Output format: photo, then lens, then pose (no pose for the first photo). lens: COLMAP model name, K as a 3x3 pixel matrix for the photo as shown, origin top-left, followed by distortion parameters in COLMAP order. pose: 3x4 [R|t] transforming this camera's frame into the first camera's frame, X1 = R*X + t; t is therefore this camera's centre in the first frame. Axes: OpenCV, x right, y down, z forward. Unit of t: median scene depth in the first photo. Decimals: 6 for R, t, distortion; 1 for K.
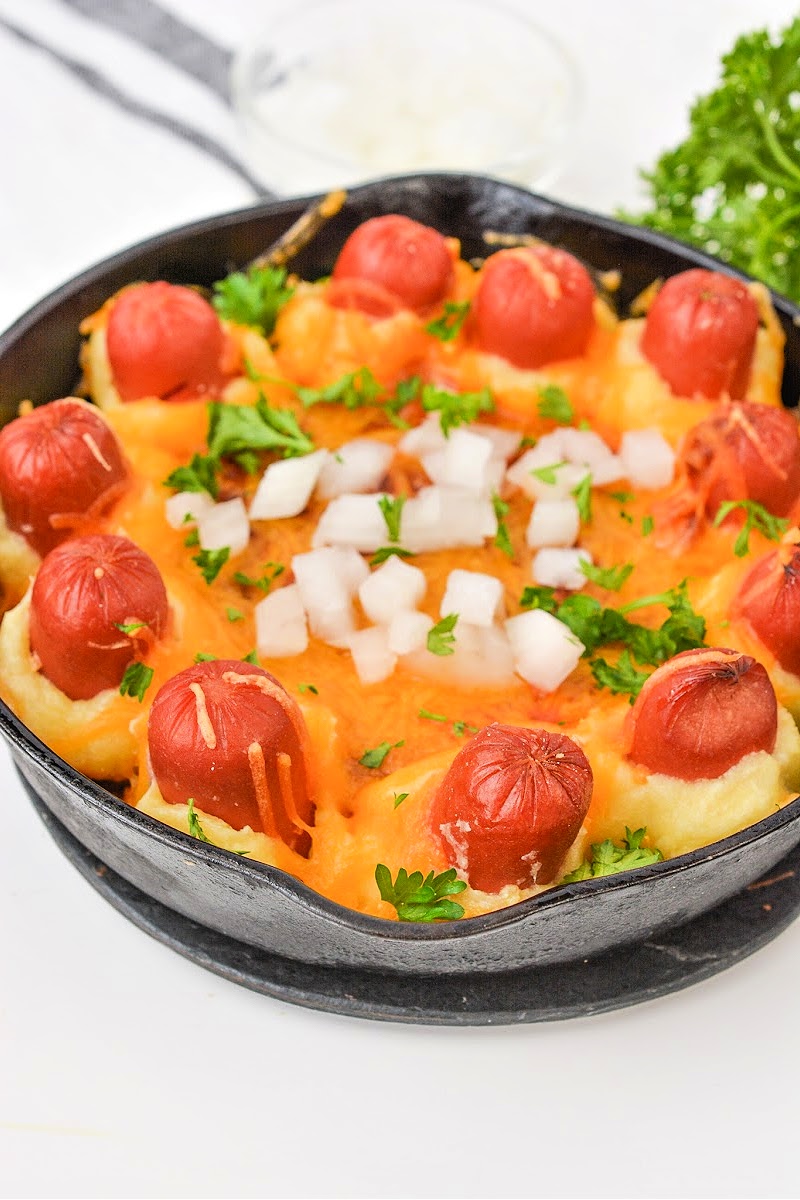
lens RADIAL K [[2195.4, 0, 400.0], [0, 2195.4, 600.0], [0, 0, 1]] dist [0.024110, 0.066012]
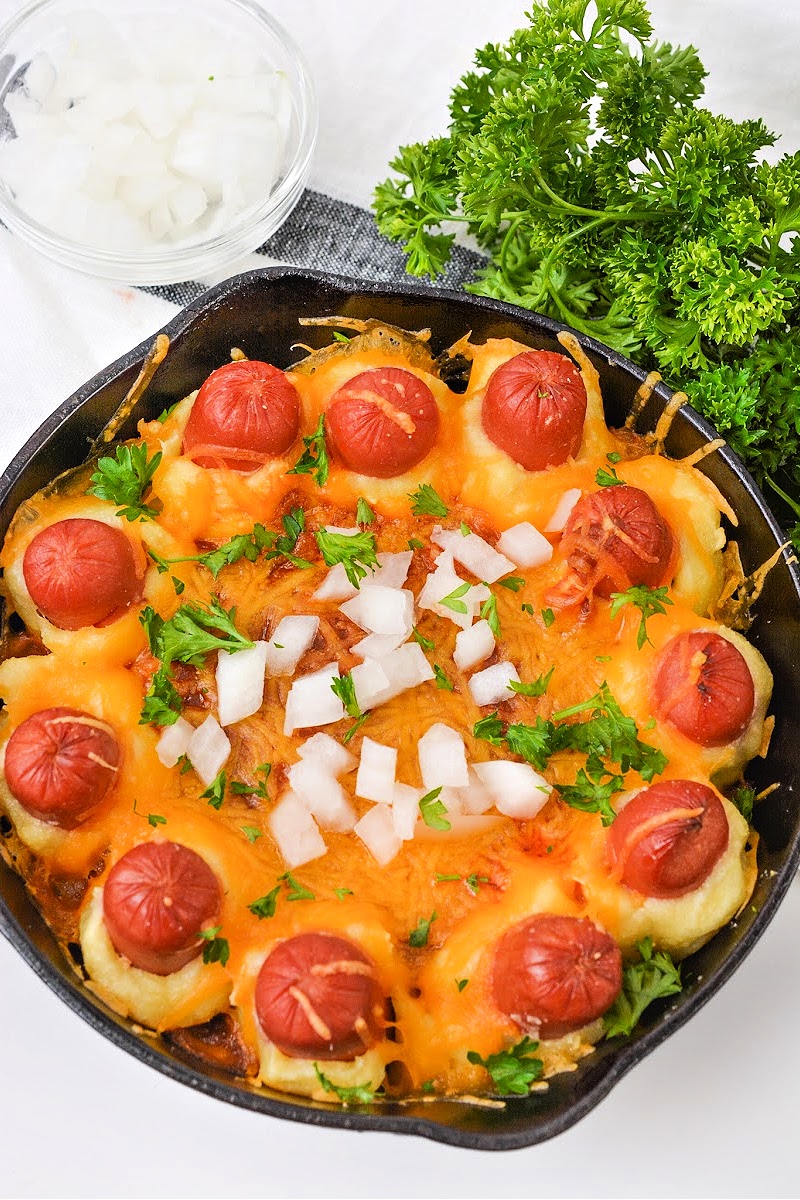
lens RADIAL K [[2195.4, 0, 400.0], [0, 2195.4, 600.0], [0, 0, 1]] dist [0.024110, 0.066012]
pose [[0.939047, -0.319771, 0.126246, -0.109526], [0.241098, 0.874318, 0.421237, -0.574523], [-0.245078, -0.365123, 0.898121, -0.019984]]
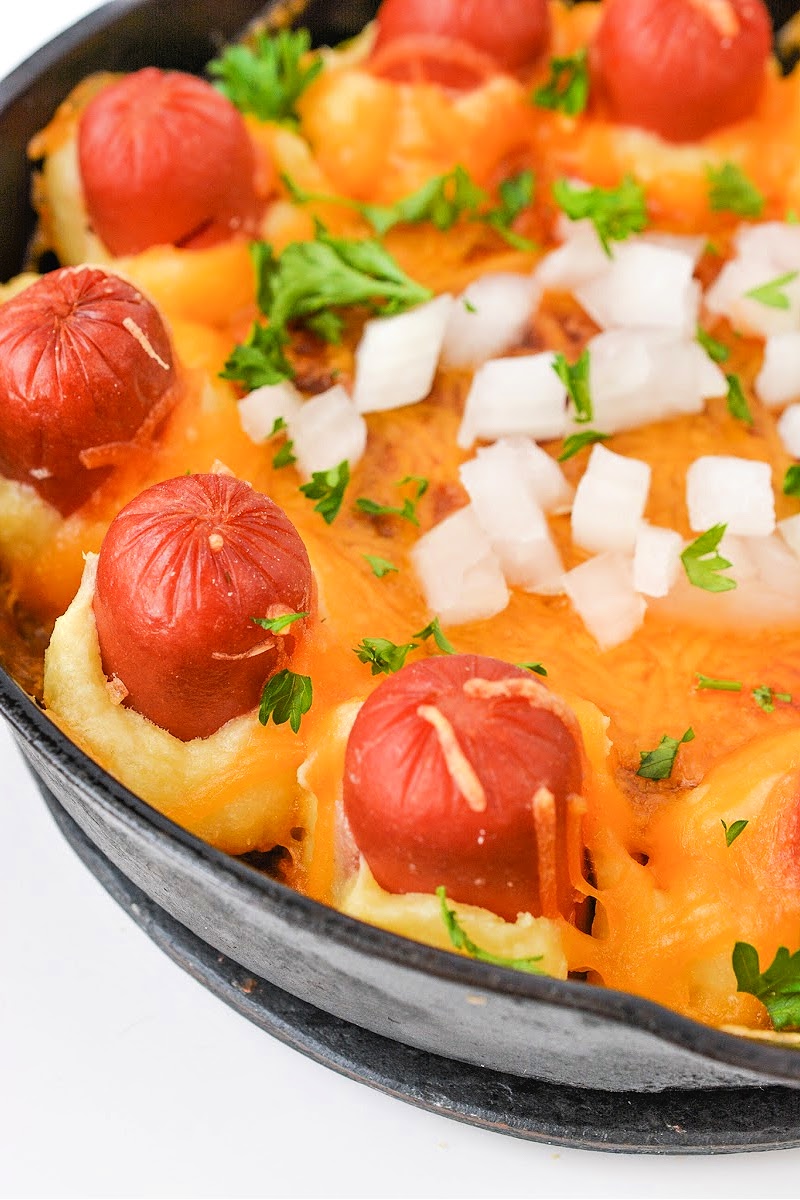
lens RADIAL K [[2252.3, 0, 400.0], [0, 2252.3, 600.0], [0, 0, 1]] dist [0.008473, 0.082971]
pose [[0.980945, -0.133580, 0.141082, -0.166582], [0.119531, 0.987391, 0.103787, -0.052545], [-0.153167, -0.084946, 0.984543, 0.334979]]
